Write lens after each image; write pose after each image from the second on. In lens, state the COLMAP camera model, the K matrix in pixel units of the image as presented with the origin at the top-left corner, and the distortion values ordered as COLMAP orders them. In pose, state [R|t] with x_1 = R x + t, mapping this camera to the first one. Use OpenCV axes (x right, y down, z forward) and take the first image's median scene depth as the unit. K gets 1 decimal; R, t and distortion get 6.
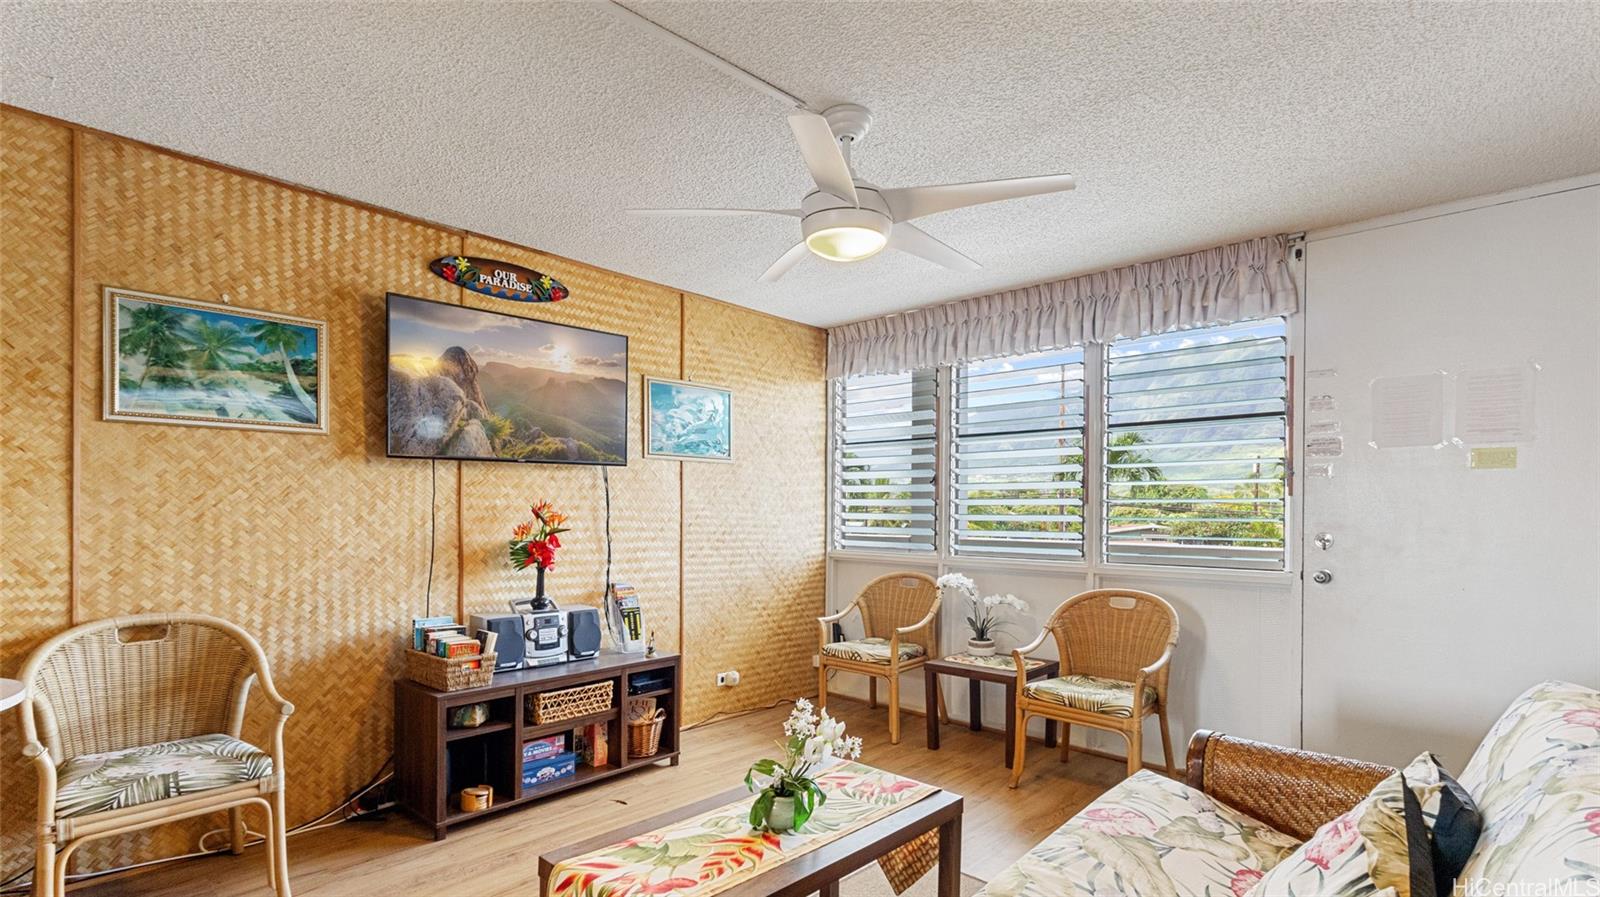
lens RADIAL K [[759.7, 0, 791.4], [0, 759.7, 510.2], [0, 0, 1]] dist [0.008980, 0.002214]
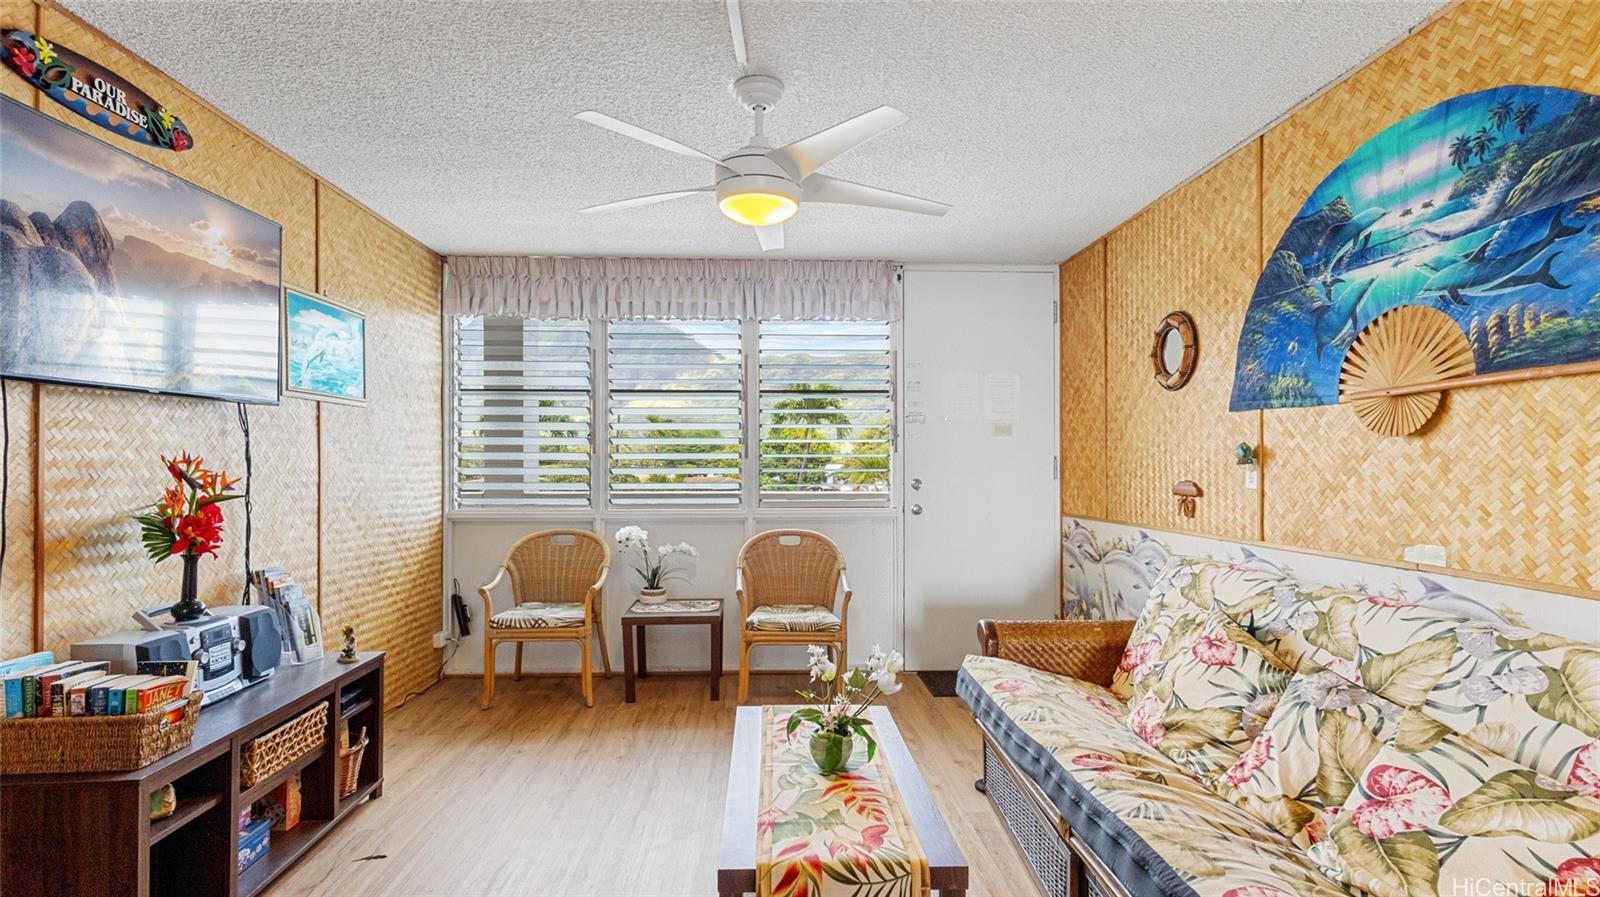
lens RADIAL K [[759.7, 0, 789.5], [0, 759.7, 454.2], [0, 0, 1]] dist [0.008980, 0.002214]
pose [[0.703806, 0.002339, 0.710388, -0.438772], [0.005624, 0.999945, -0.008865, -0.003665], [-0.710370, 0.010234, 0.703754, 0.164748]]
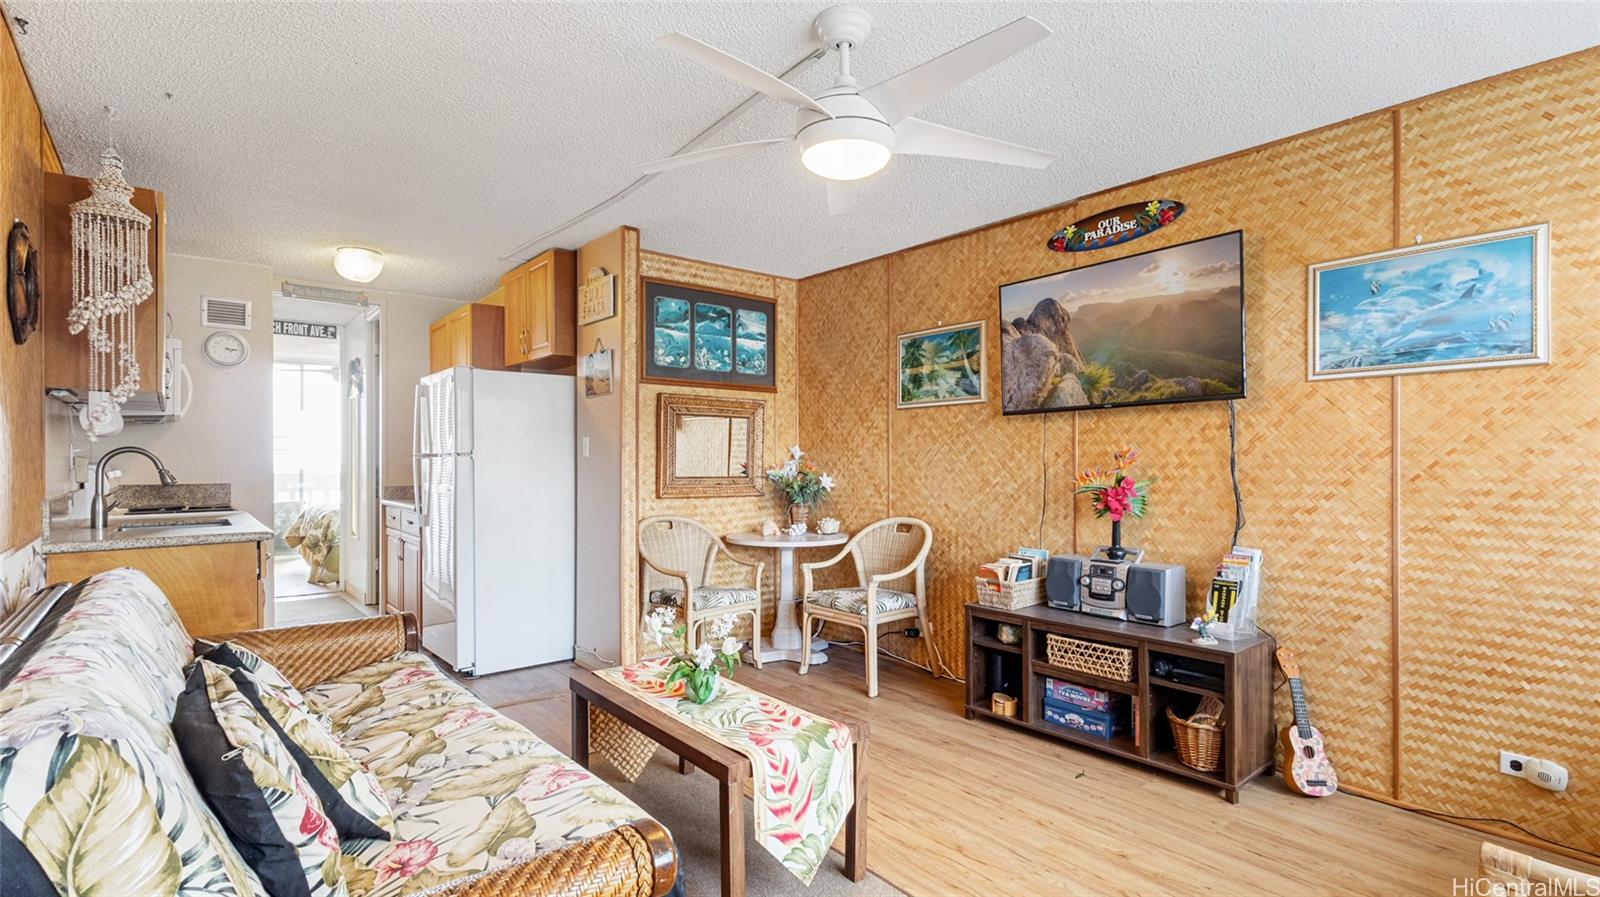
lens RADIAL K [[759.7, 0, 803.8], [0, 759.7, 461.3], [0, 0, 1]] dist [0.008980, 0.002214]
pose [[-0.125899, -0.004881, -0.992031, 0.674943], [-0.000707, 0.999988, -0.004830, 0.011373], [0.992043, 0.000093, -0.125901, 0.731646]]
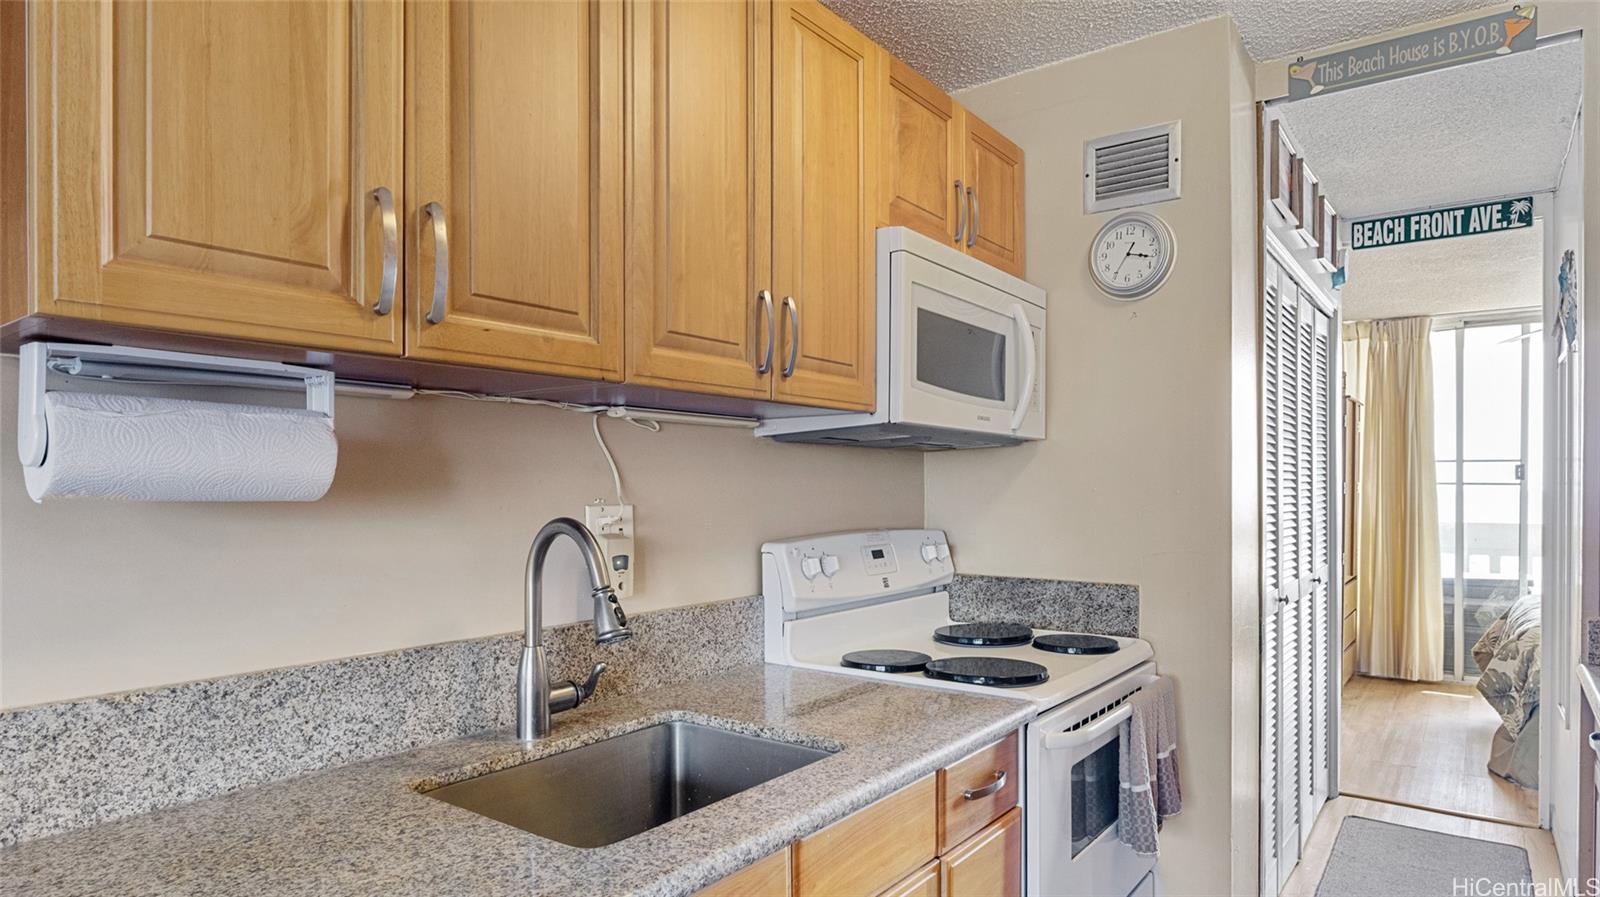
lens RADIAL K [[913.1, 0, 785.3], [0, 913.1, 489.4], [0, 0, 1]] dist [-0.021516, 0.003622]
pose [[-0.994973, -0.005888, -0.099971, -0.246052], [-0.006275, 0.999974, 0.003555, -0.026891], [0.099948, 0.004165, -0.994984, 0.163909]]
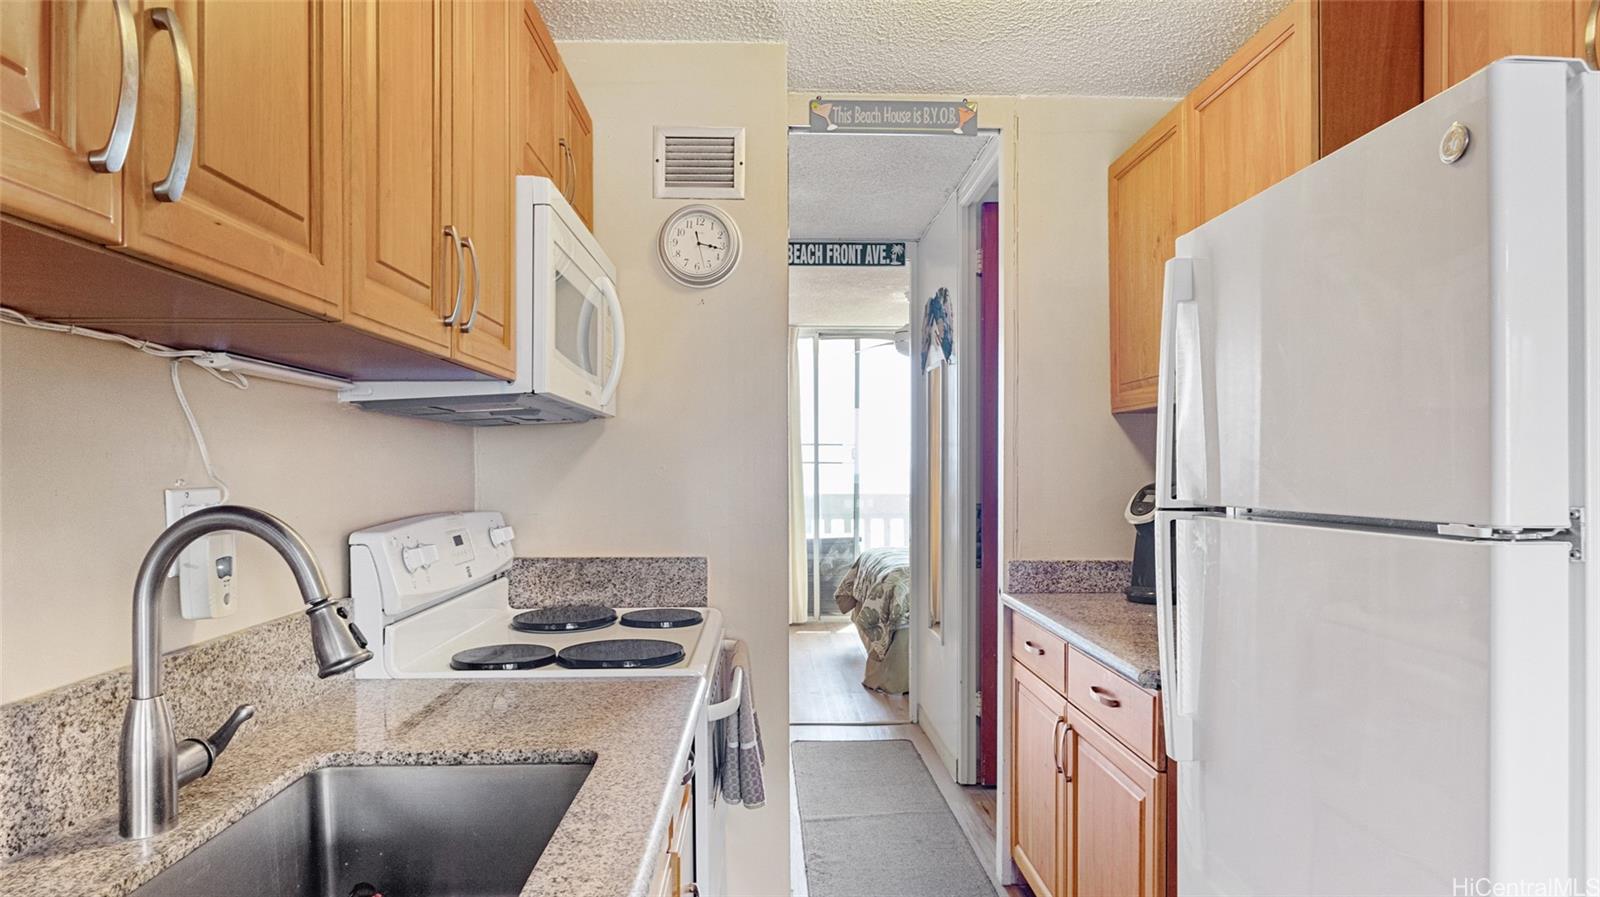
lens RADIAL K [[913.1, 0, 788.6], [0, 913.1, 474.3], [0, 0, 1]] dist [-0.021516, 0.003622]
pose [[-0.709989, 0.001391, -0.704211, -0.114613], [-0.003825, 0.999976, 0.005831, -0.024567], [0.704202, 0.006833, -0.709967, 0.075186]]
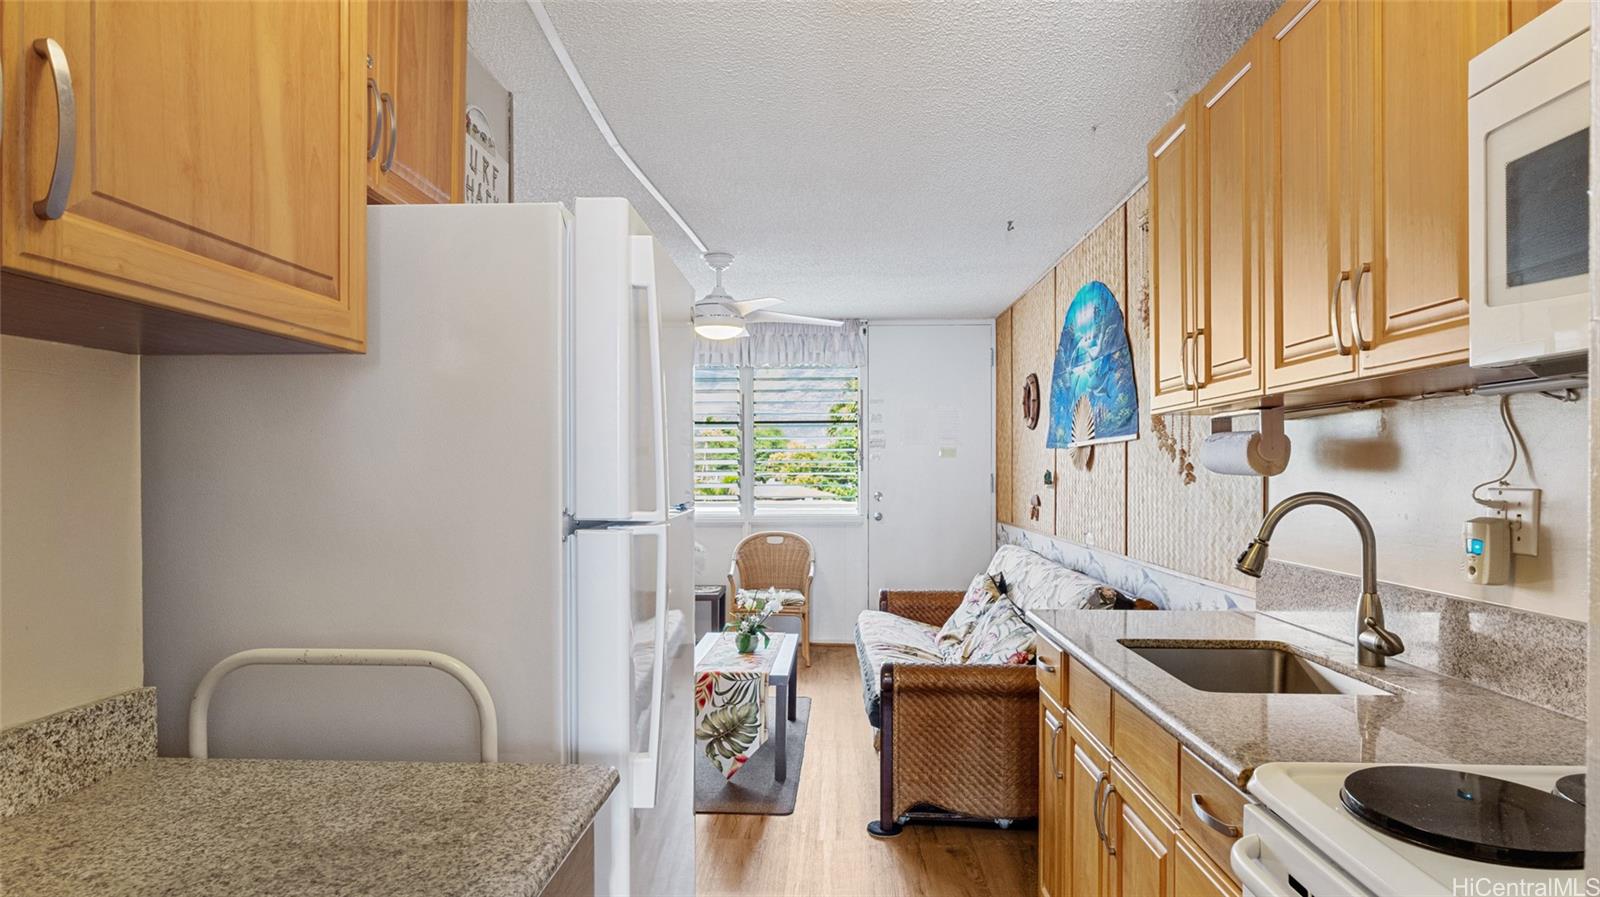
lens RADIAL K [[913.1, 0, 796.5], [0, 913.1, 460.9], [0, 0, 1]] dist [-0.021516, 0.003622]
pose [[0.757326, -0.001970, 0.653034, -0.779360], [0.007092, 0.999961, -0.005208, -0.030092], [-0.652999, 0.008575, 0.757311, -0.452957]]
